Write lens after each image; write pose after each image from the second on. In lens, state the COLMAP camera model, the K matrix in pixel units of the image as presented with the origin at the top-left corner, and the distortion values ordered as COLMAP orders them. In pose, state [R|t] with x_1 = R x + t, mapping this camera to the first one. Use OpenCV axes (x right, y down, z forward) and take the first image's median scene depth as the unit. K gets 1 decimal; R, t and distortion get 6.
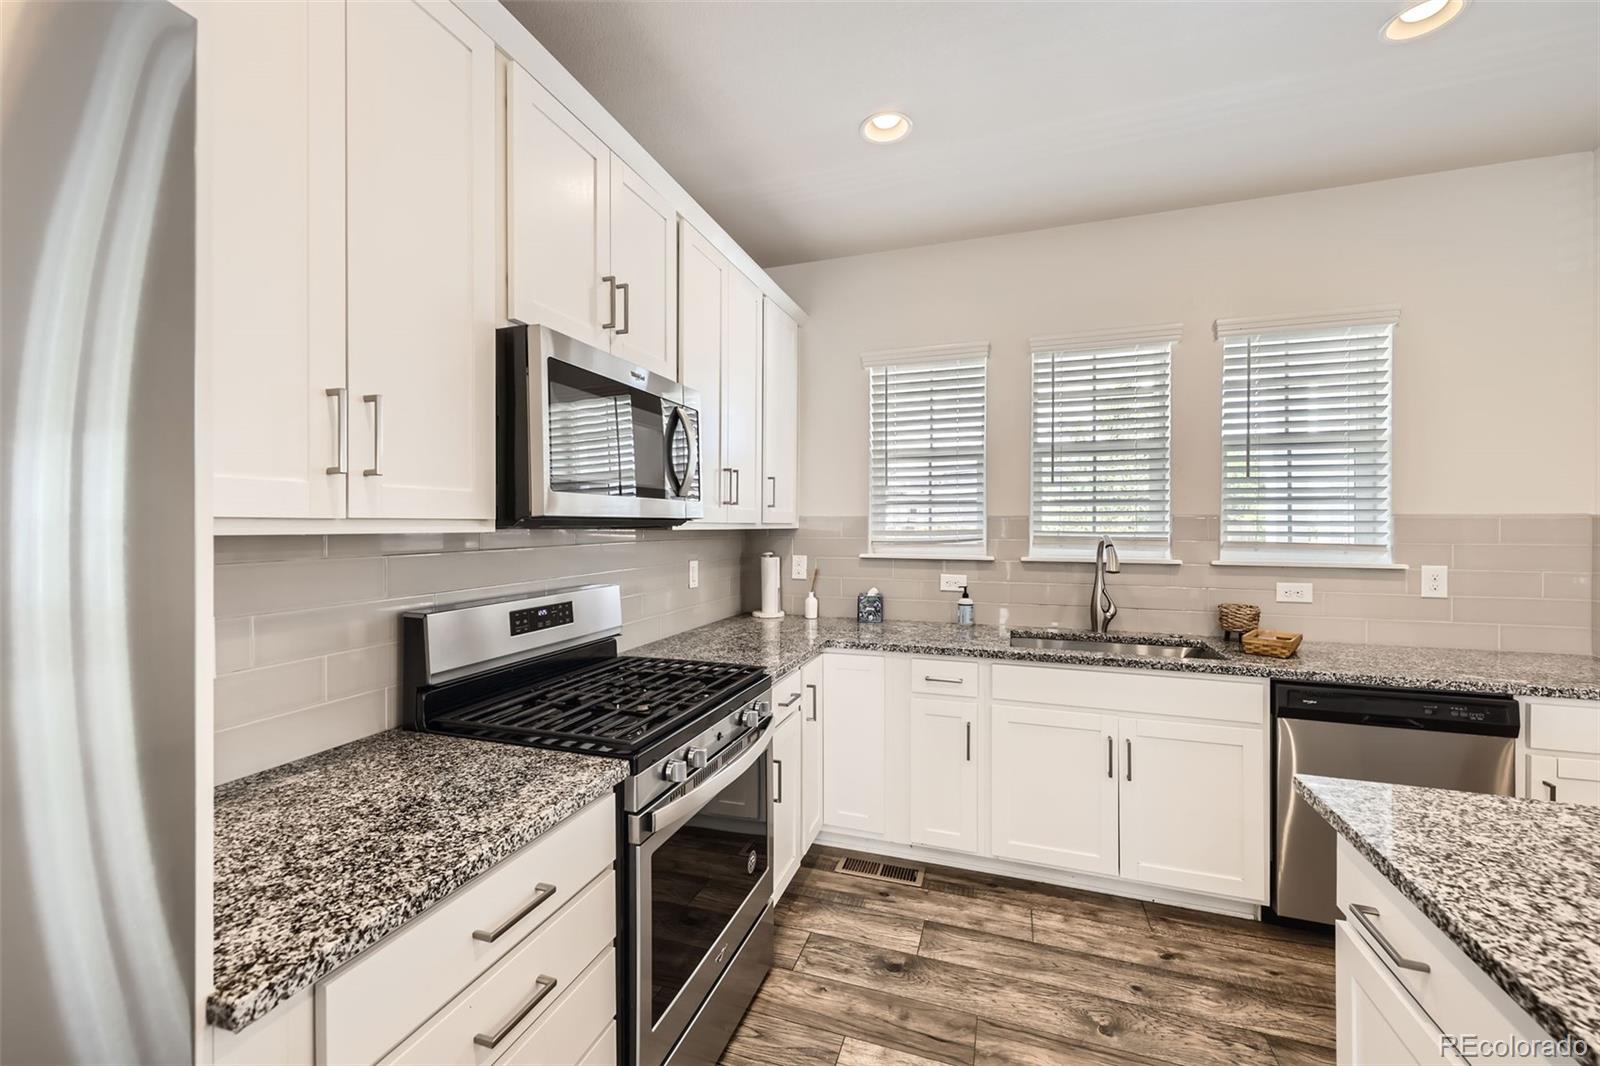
lens RADIAL K [[646.2, 0, 798.0], [0, 646.2, 533.0], [0, 0, 1]] dist [0.011327, 0.000667]
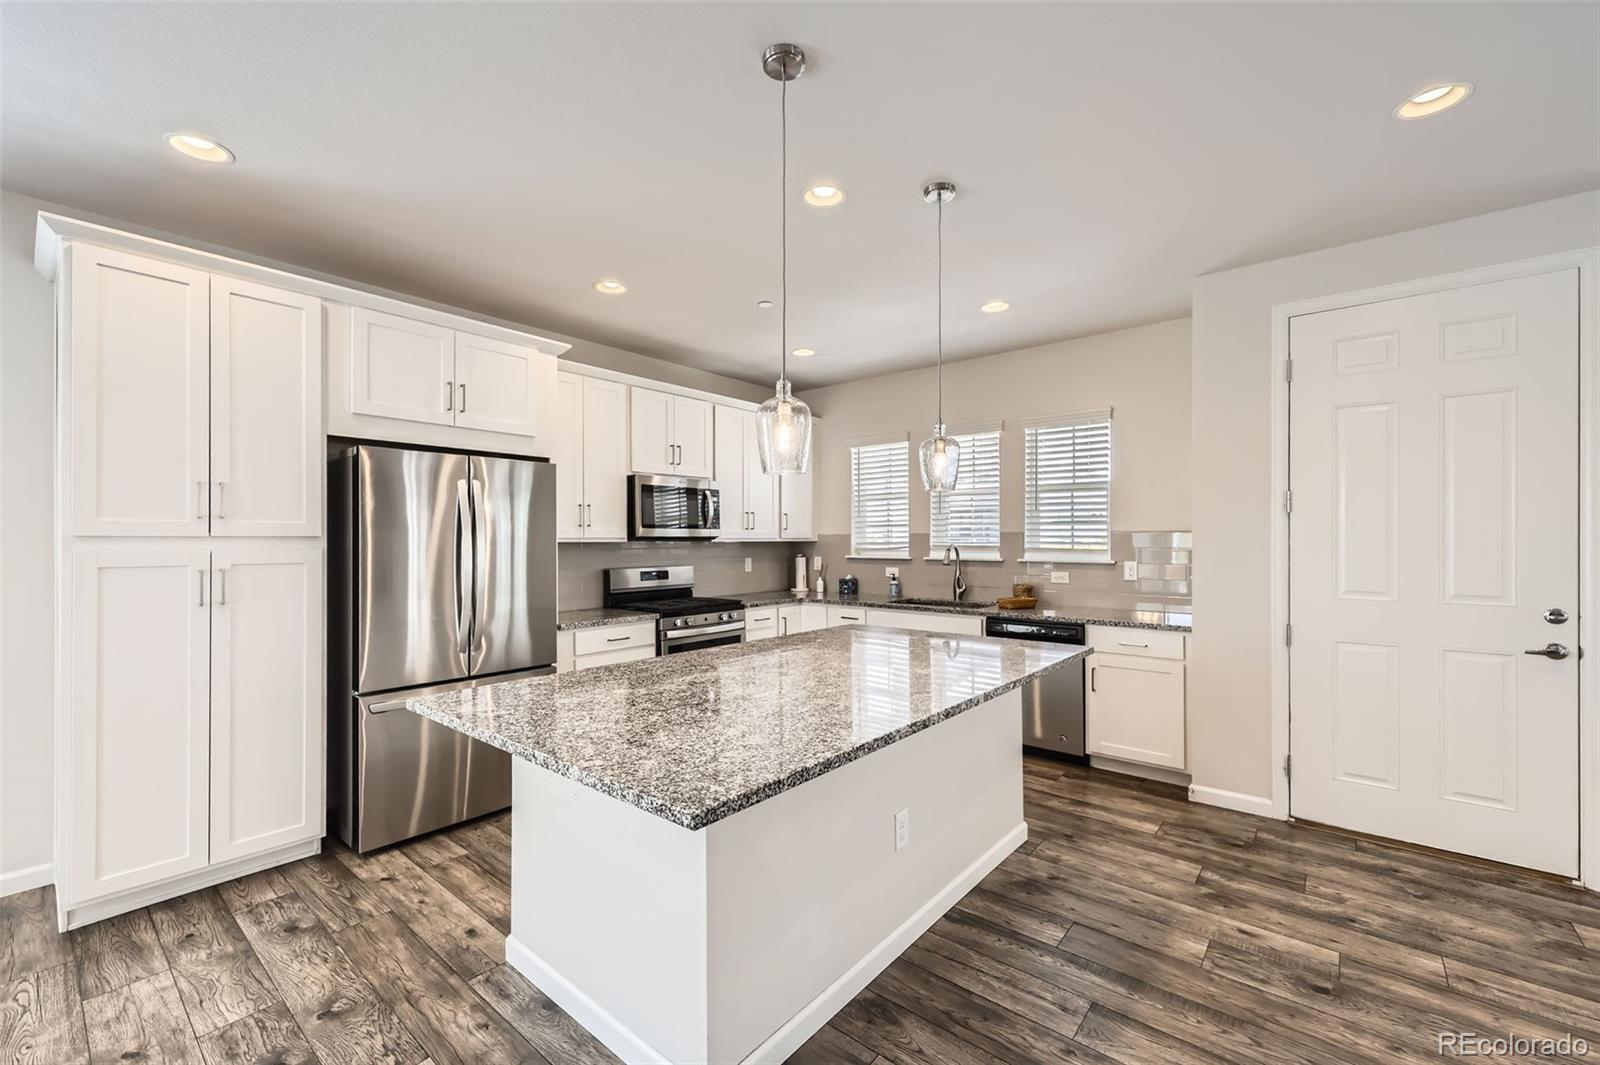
lens RADIAL K [[646.2, 0, 787.4], [0, 646.2, 536.8], [0, 0, 1]] dist [0.011327, 0.000667]
pose [[0.932582, -0.005338, -0.360919, 0.673747], [-0.000590, 0.999867, -0.016313, 0.011740], [0.360958, 0.015426, 0.932454, -0.794514]]
